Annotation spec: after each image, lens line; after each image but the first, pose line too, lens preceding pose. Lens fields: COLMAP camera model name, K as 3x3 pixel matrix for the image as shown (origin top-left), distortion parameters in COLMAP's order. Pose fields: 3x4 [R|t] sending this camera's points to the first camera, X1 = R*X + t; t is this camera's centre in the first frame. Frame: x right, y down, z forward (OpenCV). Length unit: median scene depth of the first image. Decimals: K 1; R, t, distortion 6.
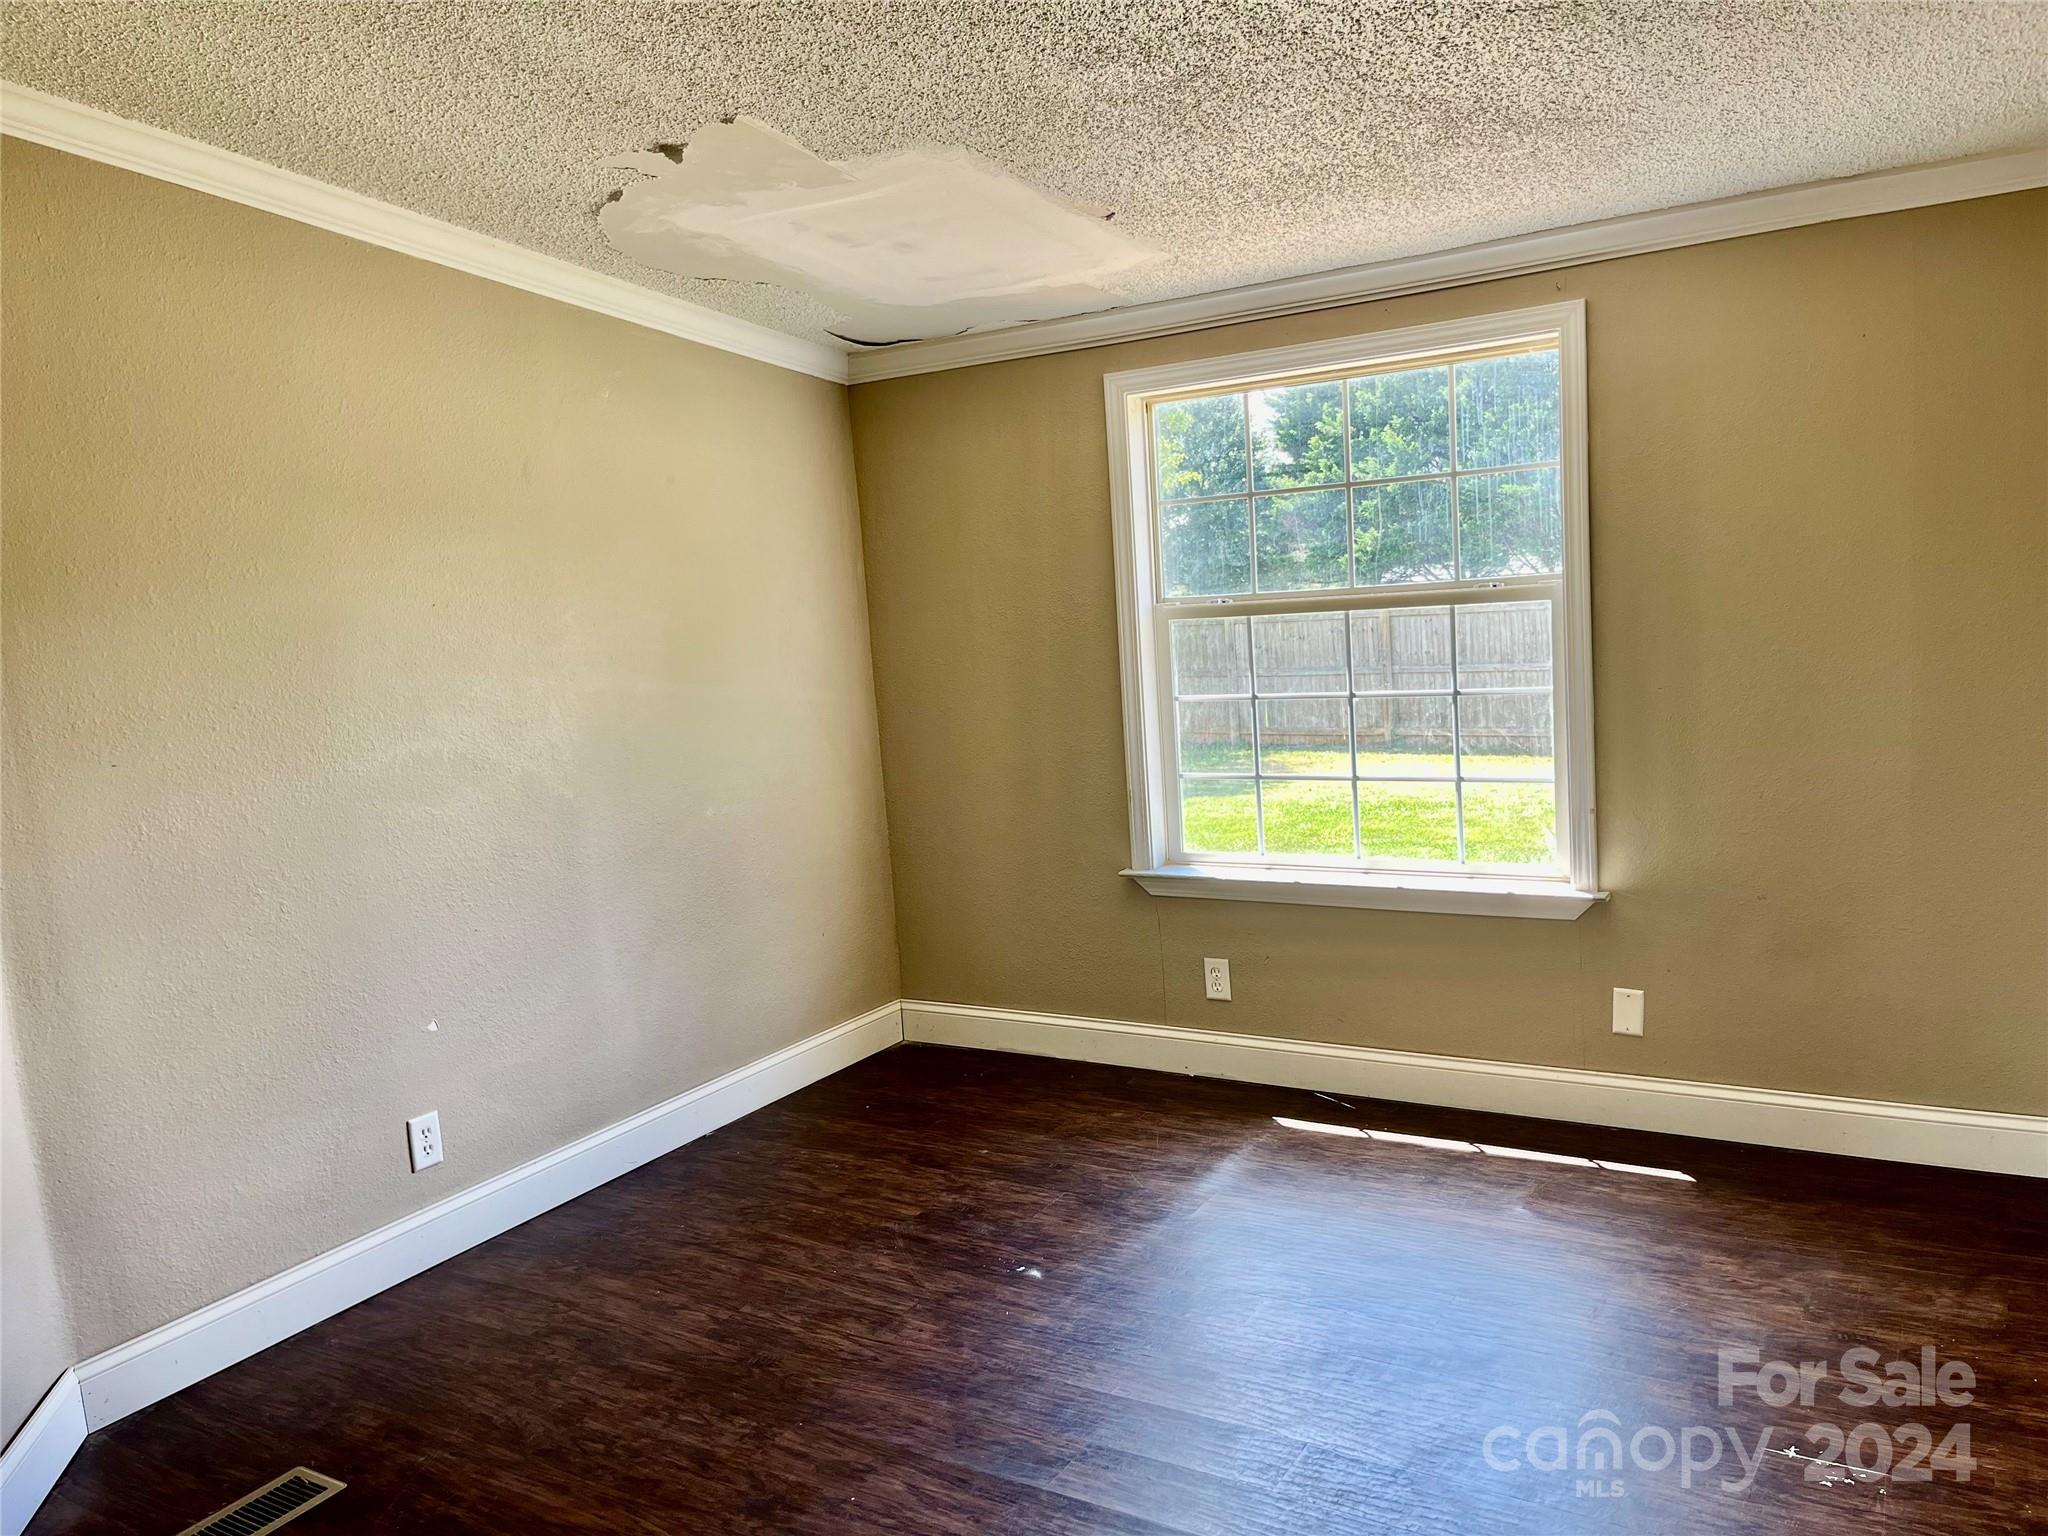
lens RADIAL K [[1551.6, 0, 1031.6], [0, 1551.6, 762.2], [0, 0, 1]] dist [0.061229, -0.078218]
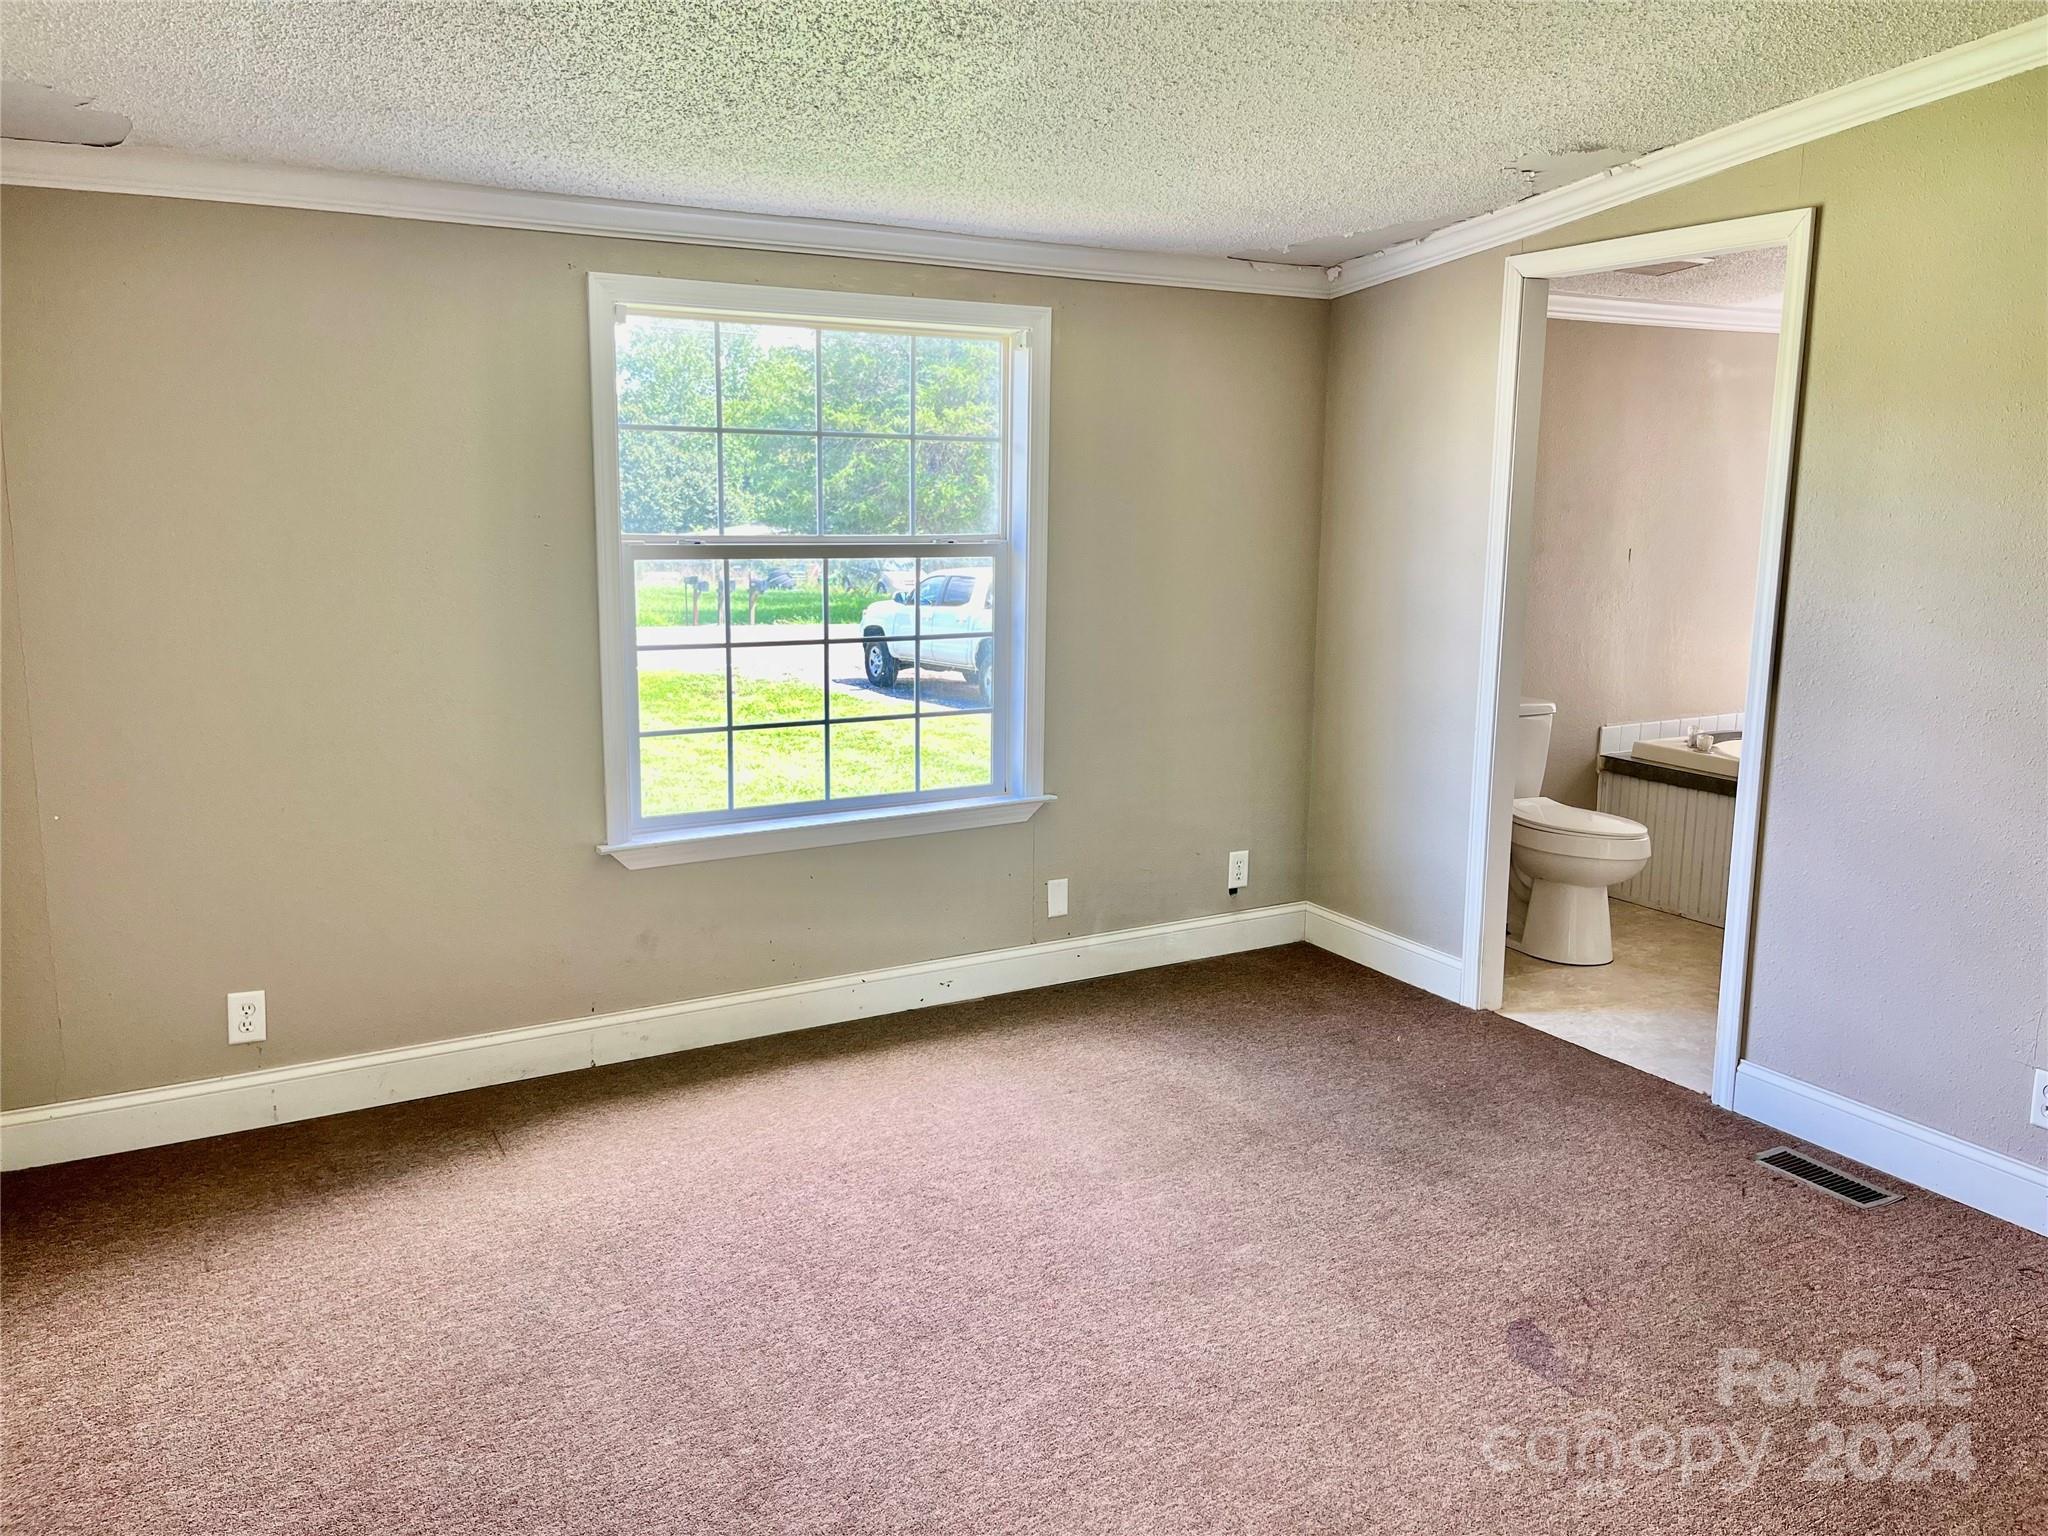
lens RADIAL K [[1551.6, 0, 1030.6], [0, 1551.6, 769.8], [0, 0, 1]] dist [0.061229, -0.078218]
pose [[0.499958, -0.072014, 0.863051, -0.601288], [0.068730, 0.996693, 0.043350, 0.005058], [-0.863318, 0.037645, 0.503254, 0.363461]]
